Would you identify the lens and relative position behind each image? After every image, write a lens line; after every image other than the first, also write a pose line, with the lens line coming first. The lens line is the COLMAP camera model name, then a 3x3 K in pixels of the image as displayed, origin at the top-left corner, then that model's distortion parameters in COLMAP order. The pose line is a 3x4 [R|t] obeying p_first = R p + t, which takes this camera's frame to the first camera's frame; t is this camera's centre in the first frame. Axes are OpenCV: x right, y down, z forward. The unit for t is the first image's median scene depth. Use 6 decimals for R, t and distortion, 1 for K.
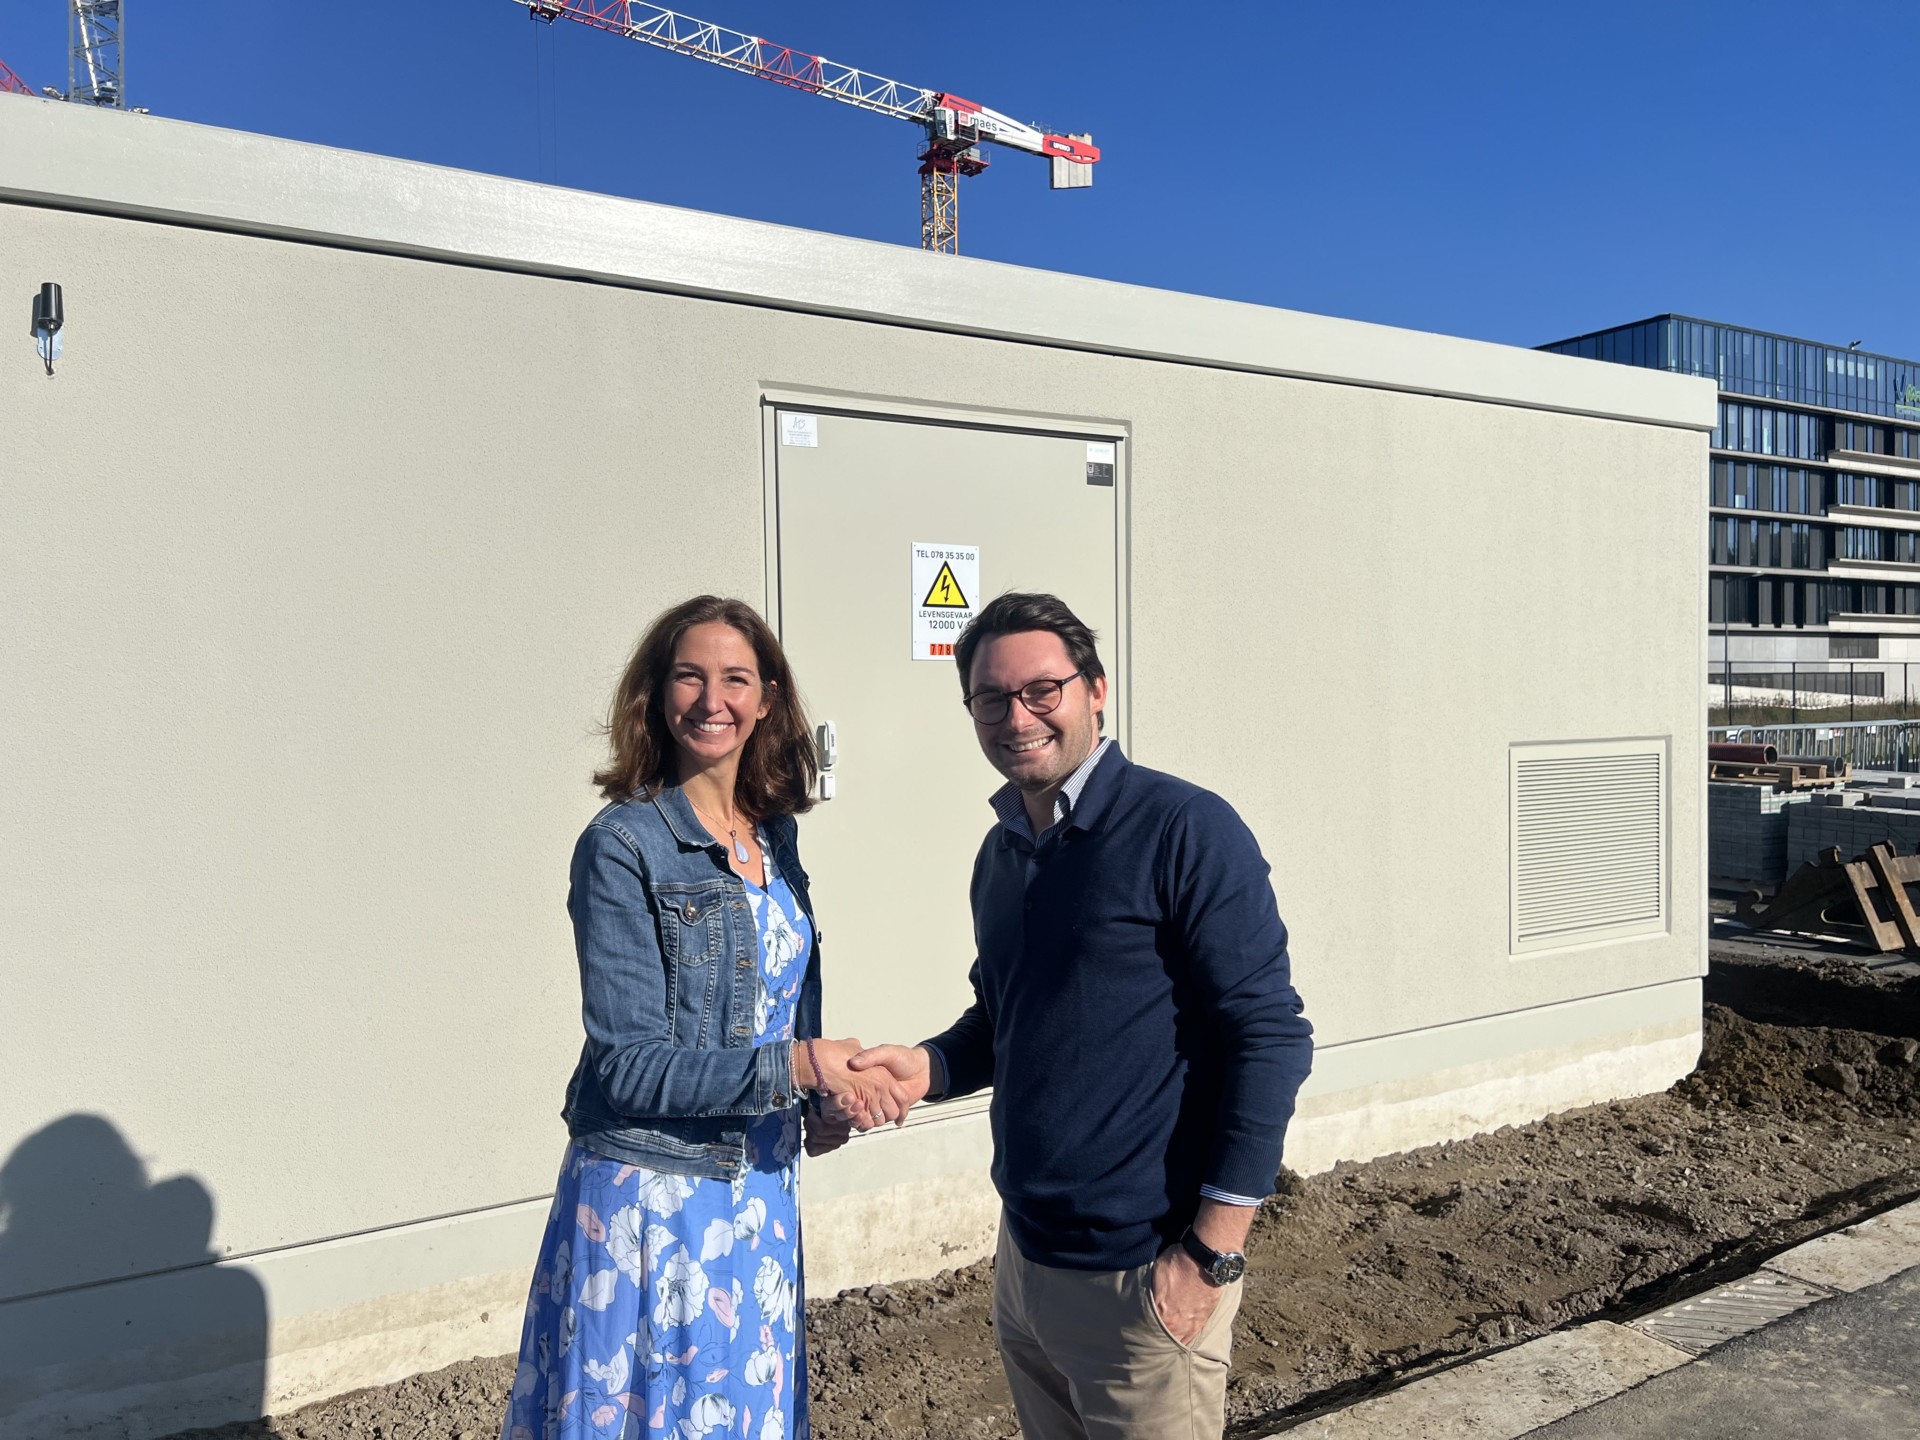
lens RADIAL K [[1449.0, 0, 959.8], [0, 1449.0, 667.8], [0, 0, 1]] dist [0.067361, -0.000323]
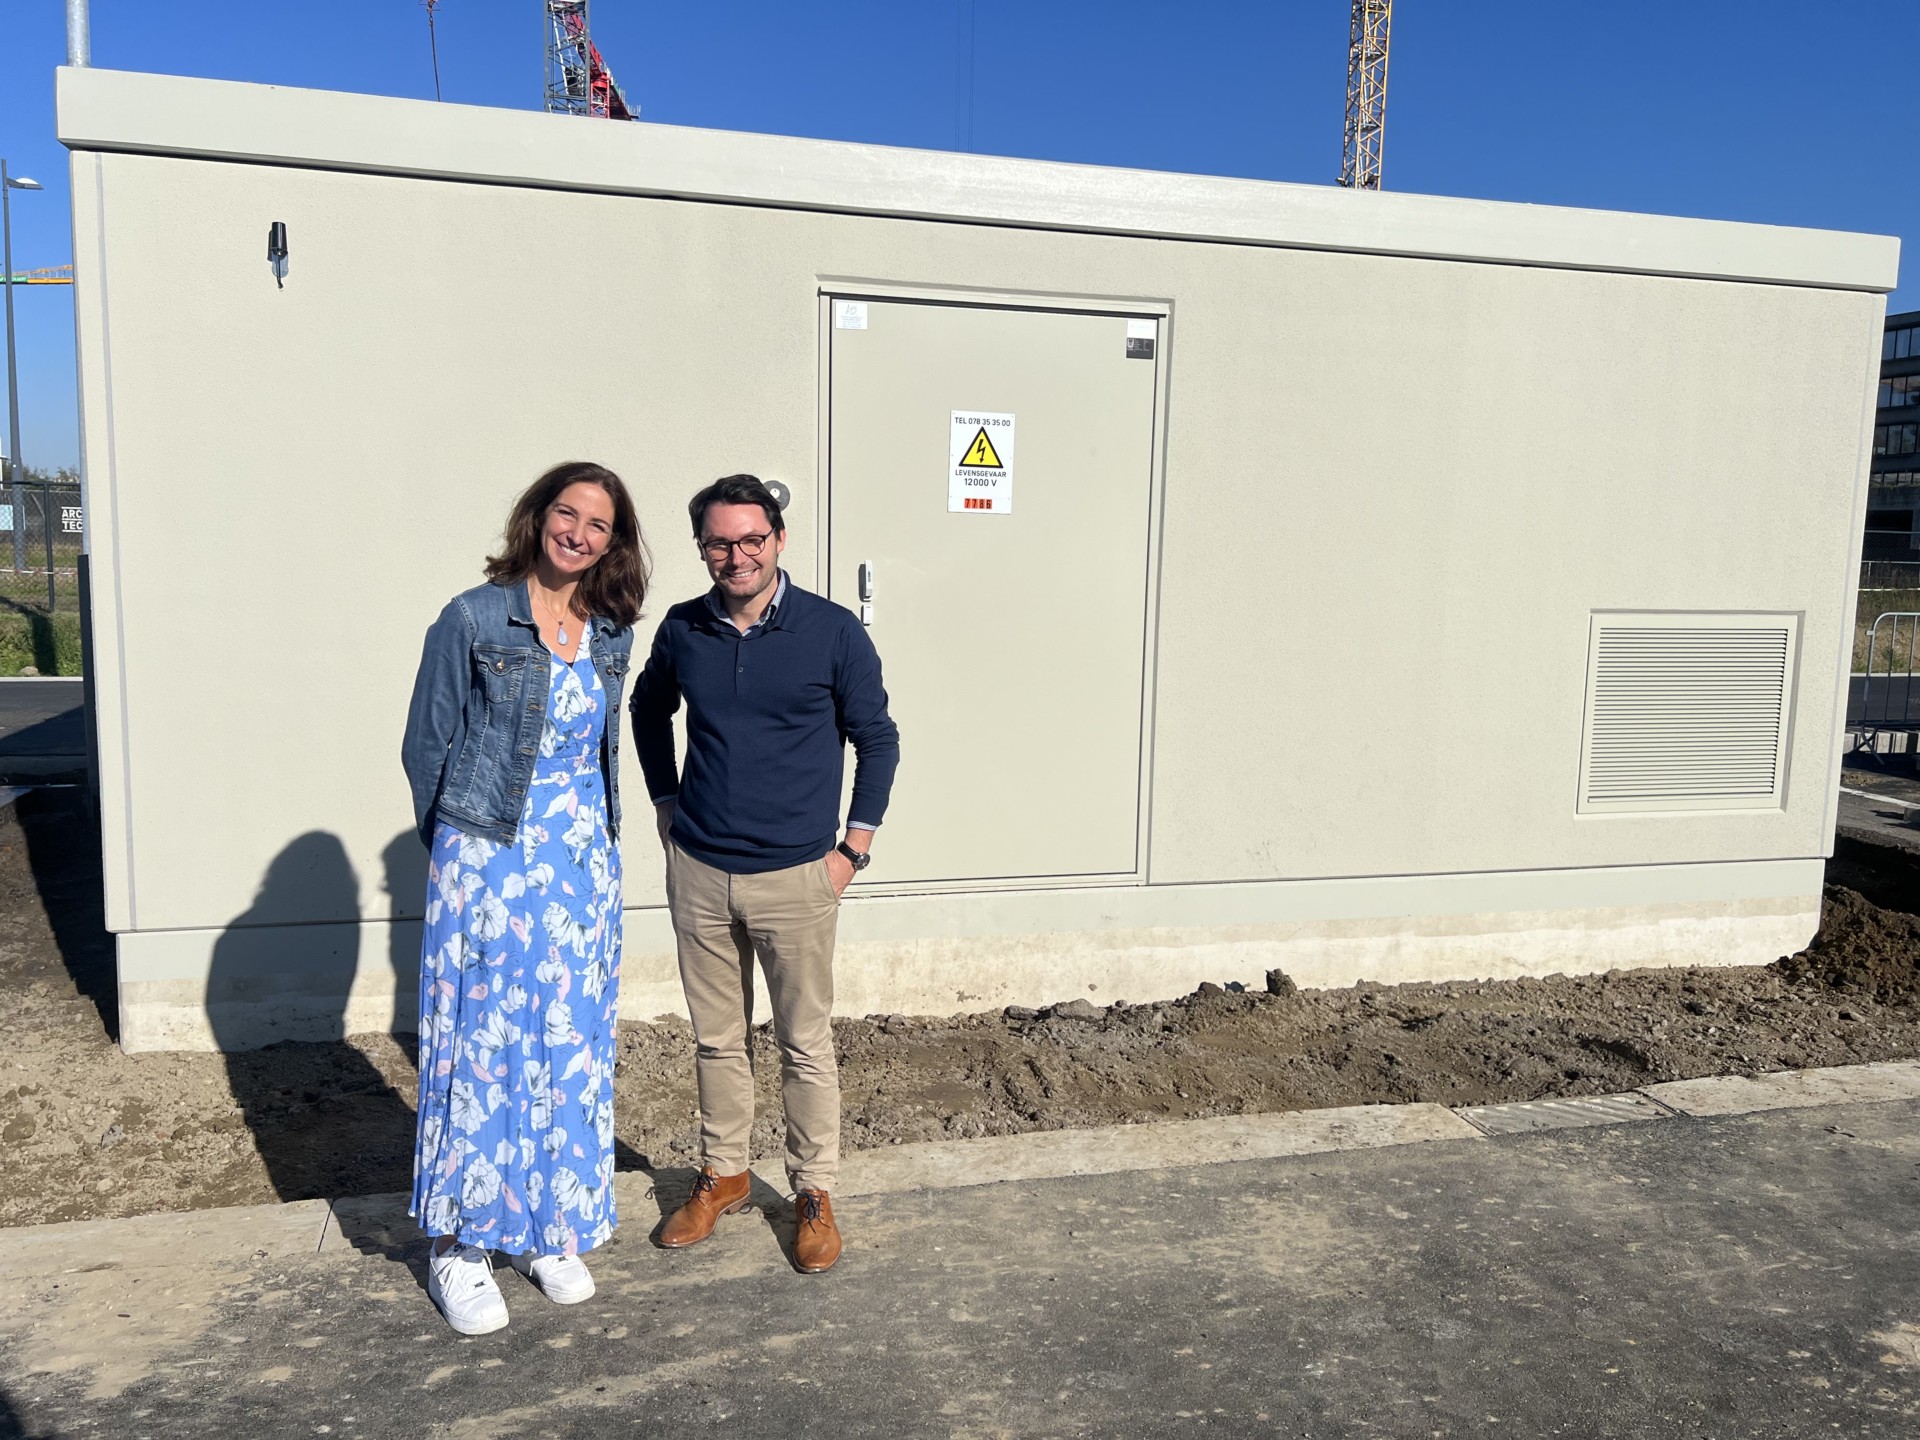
lens RADIAL K [[1446.7, 0, 960.2], [0, 1446.7, 647.0], [0, 0, 1]] dist [0.079093, -0.002239]
pose [[0.955113, 0.055175, -0.291057, 0.300389], [-0.029893, 0.995438, 0.090609, -0.002348], [0.294728, -0.077842, 0.952405, -0.121058]]
